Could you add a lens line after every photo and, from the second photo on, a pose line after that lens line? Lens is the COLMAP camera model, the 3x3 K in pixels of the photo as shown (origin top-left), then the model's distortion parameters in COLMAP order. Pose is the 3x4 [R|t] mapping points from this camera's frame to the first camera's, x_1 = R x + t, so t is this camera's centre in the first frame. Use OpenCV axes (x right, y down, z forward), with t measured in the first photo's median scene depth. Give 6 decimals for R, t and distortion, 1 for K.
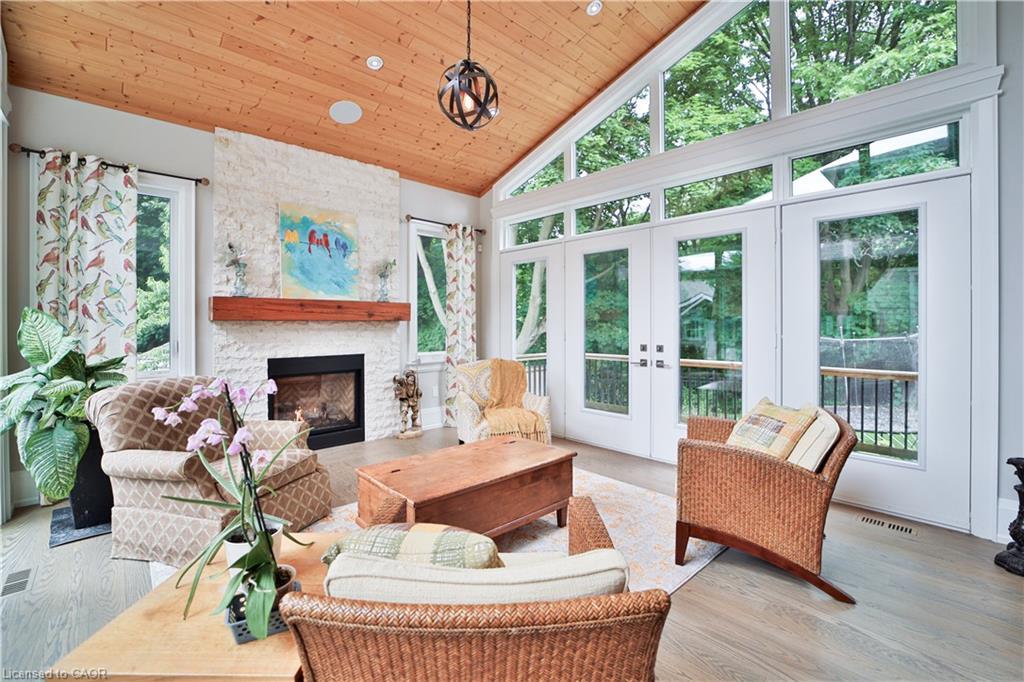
lens RADIAL K [[443.1, 0, 501.5], [0, 443.1, 325.8], [0, 0, 1]] dist [-0.045514, 0.013881]
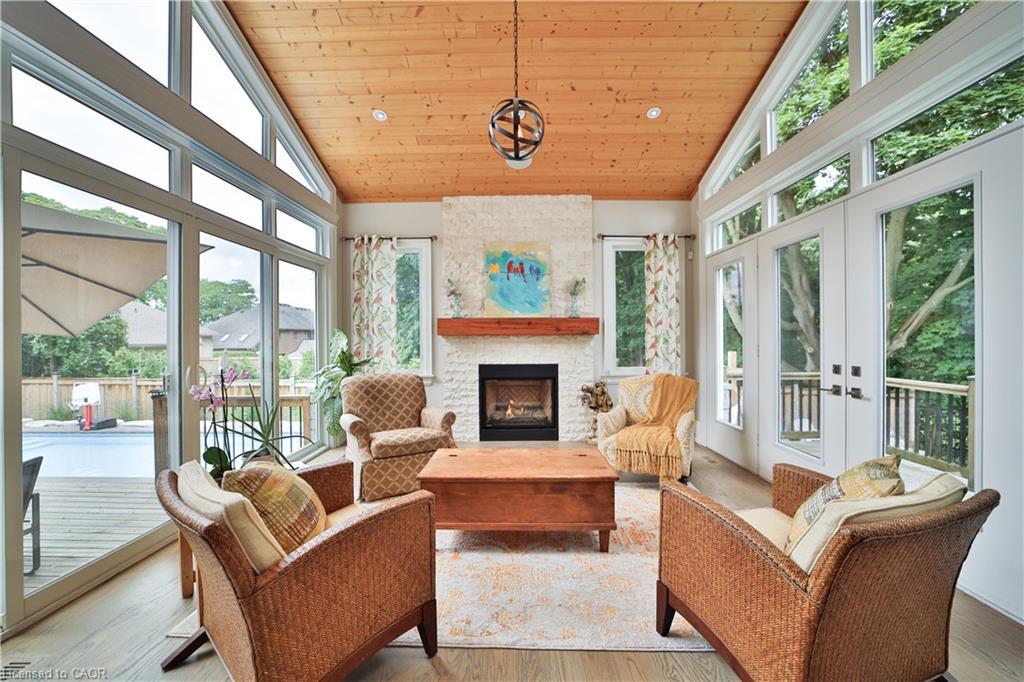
lens RADIAL K [[429.1, 0, 512.0], [0, 429.1, 341.0], [0, 0, 1]] dist [-0.040580, 0.011678]
pose [[0.725382, 0.002106, -0.688343, 0.391900], [0.000468, 0.999994, 0.003552, 0.001053], [0.688346, -0.002899, 0.725376, 0.130006]]
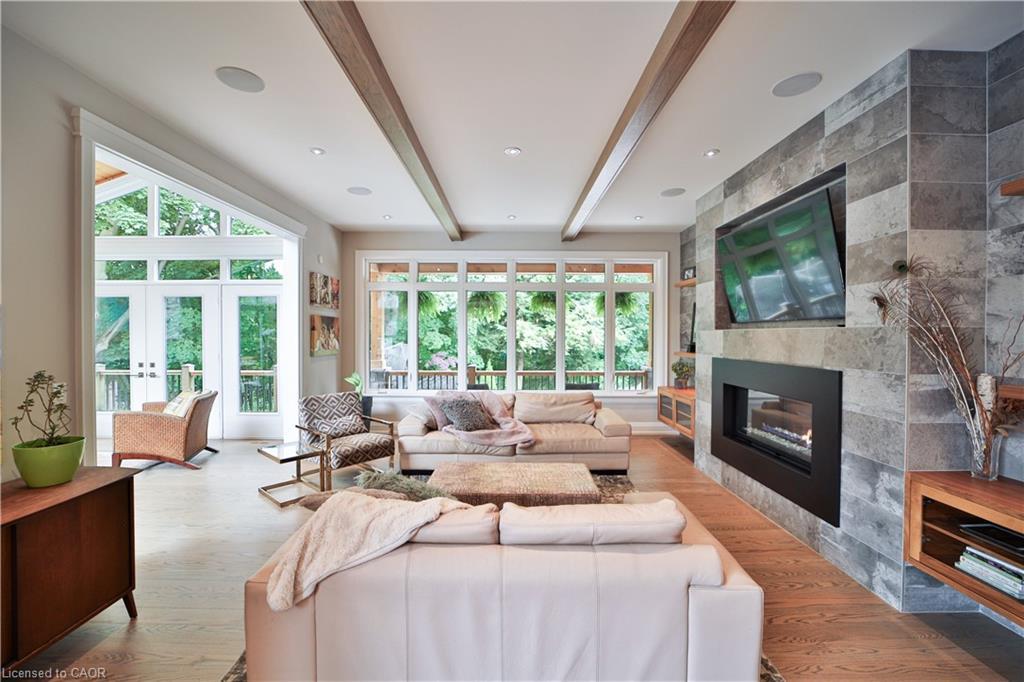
lens RADIAL K [[424.5, 0, 515.1], [0, 424.5, 338.4], [0, 0, 1]] dist [-0.041237, 0.011405]
pose [[0.672002, -0.006271, 0.740523, 0.130898], [0.003147, 0.999979, 0.005611, -0.042421], [-0.740543, -0.001440, 0.672008, -0.847771]]
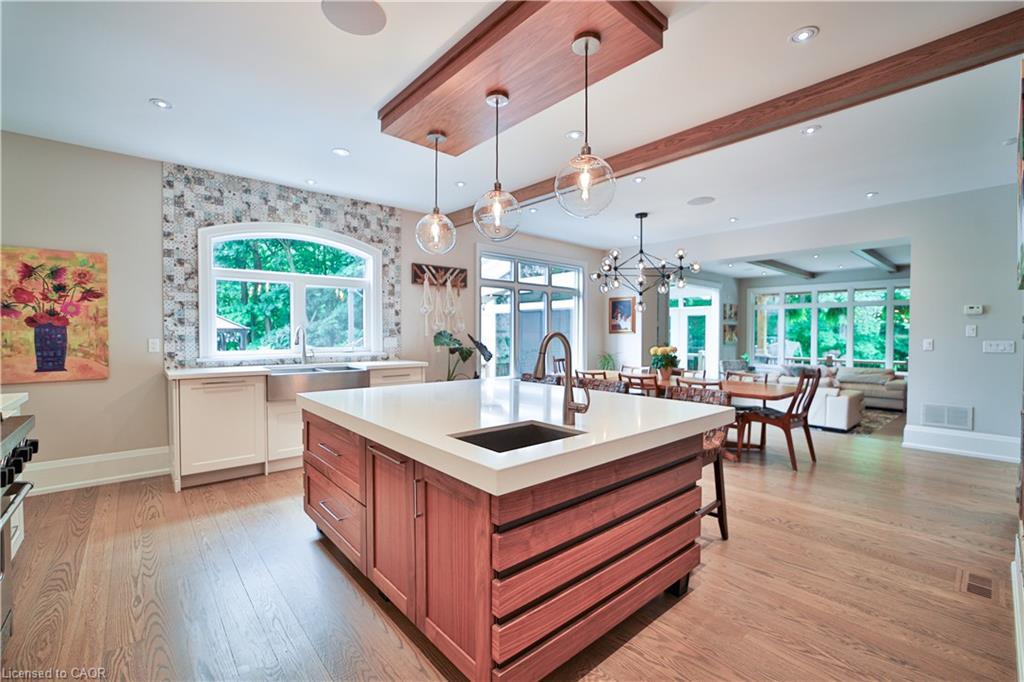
lens RADIAL K [[429.1, 0, 512.0], [0, 429.1, 341.0], [0, 0, 1]] dist [-0.040580, 0.011678]
pose [[0.999162, 0.007885, -0.040166, -0.555553], [-0.007325, 0.999874, 0.014066, -0.030836], [0.040272, -0.013760, 0.999094, -2.244202]]
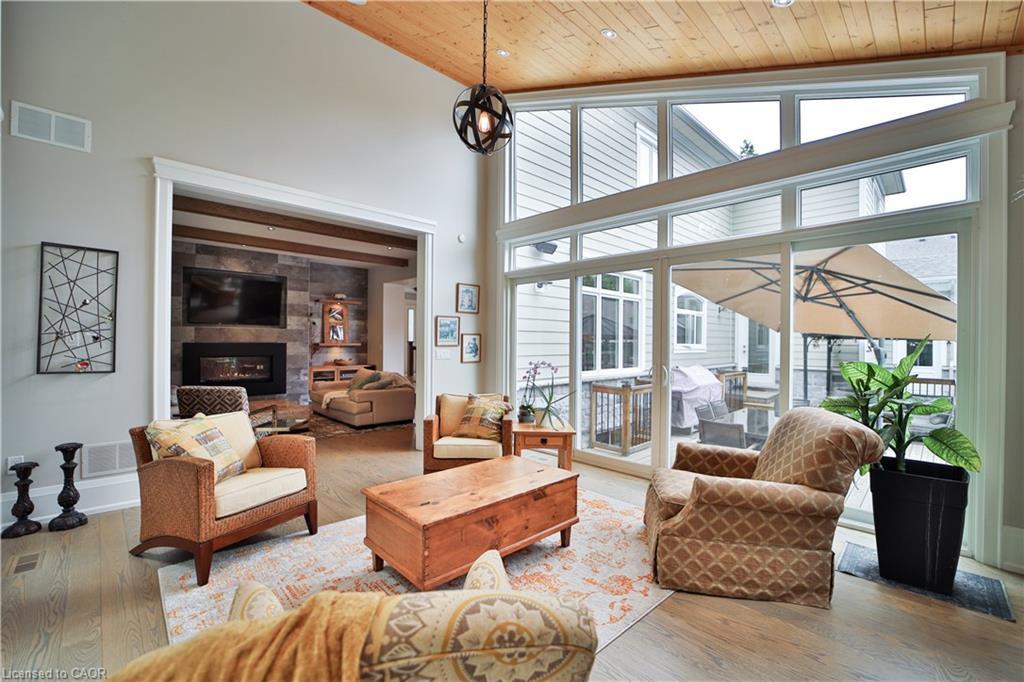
lens RADIAL K [[424.2, 0, 512.0], [0, 424.2, 341.0], [0, 0, 1]] dist [-0.050846, 0.011453]
pose [[-0.999581, -0.006566, -0.028175, -0.082454], [-0.006677, 0.999970, 0.003838, -0.011831], [0.028149, 0.004025, -0.999596, 1.187031]]
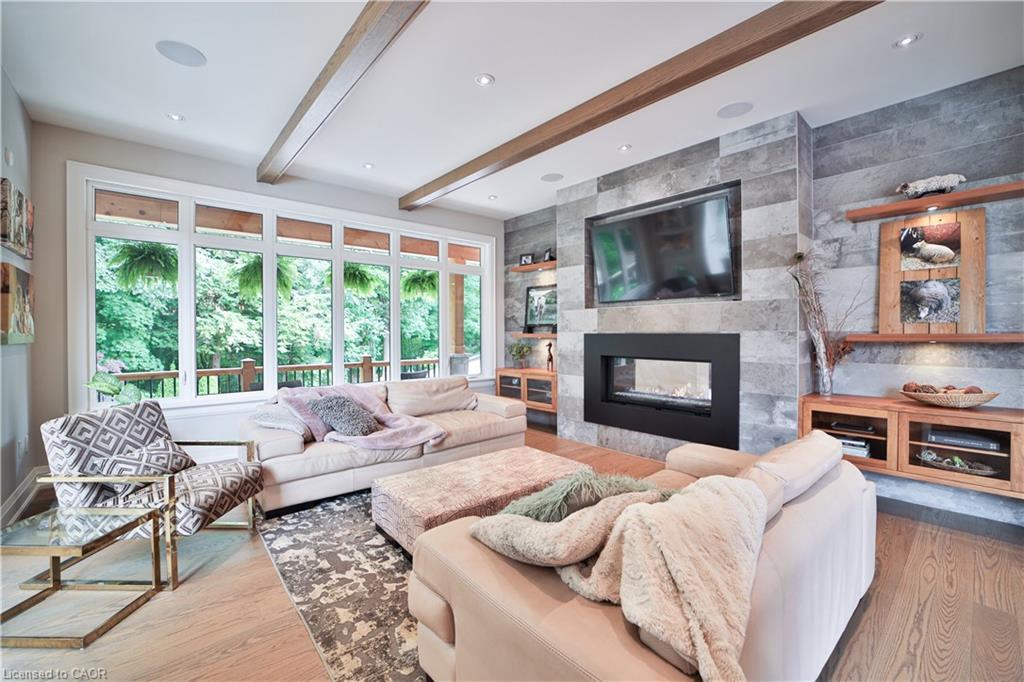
lens RADIAL K [[426.8, 0, 516.2], [0, 426.8, 335.6], [0, 0, 1]] dist [-0.042009, 0.011628]
pose [[0.028421, -0.009245, 0.999553, 0.056871], [0.010061, 0.999909, 0.008962, 0.003614], [-0.999545, 0.009802, 0.028511, -0.368757]]
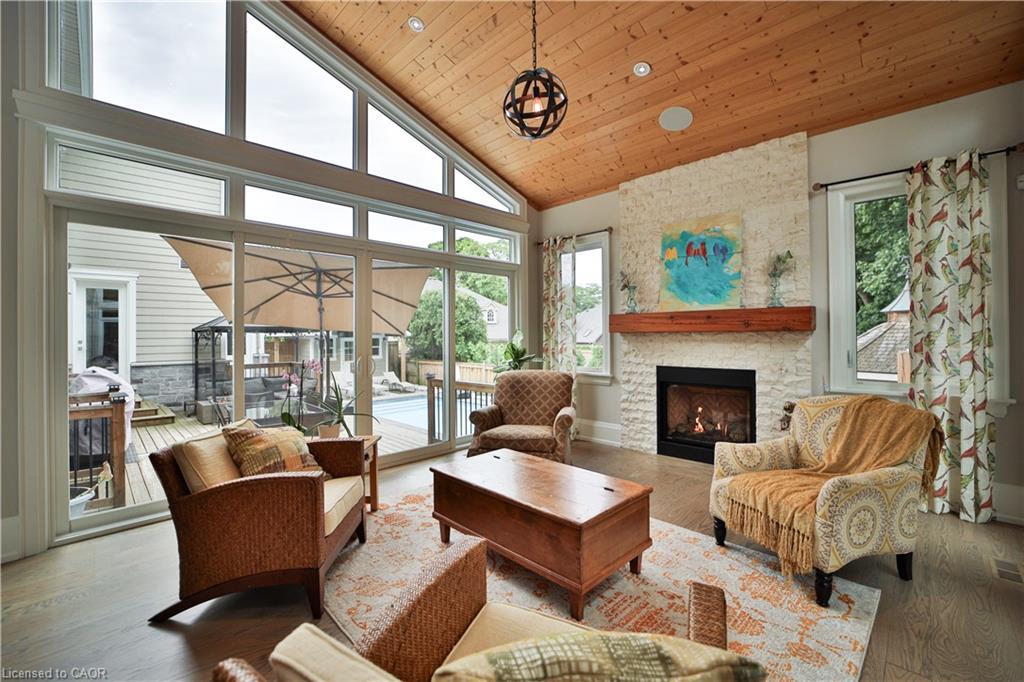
lens RADIAL K [[426.8, 0, 516.2], [0, 426.8, 335.6], [0, 0, 1]] dist [-0.042009, 0.011628]
pose [[0.040063, 0.001592, -0.999196, 0.520371], [0.001365, 0.999998, 0.001648, -0.005267], [0.999196, -0.001430, 0.040060, 0.551148]]
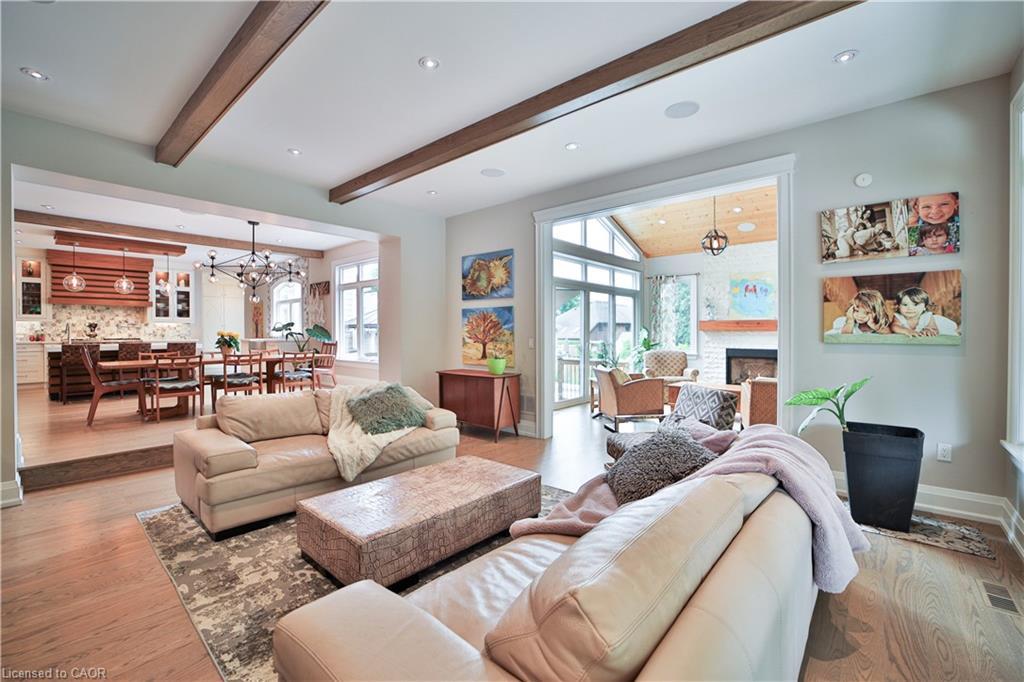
lens RADIAL K [[431.5, 0, 513.8], [0, 431.5, 334.1], [0, 0, 1]] dist [-0.015556, 0.000680]
pose [[0.111028, 0.007816, -0.993787, 1.357889], [-0.004002, 0.999964, 0.007418, -0.005917], [0.993809, 0.003153, 0.111055, -0.255777]]
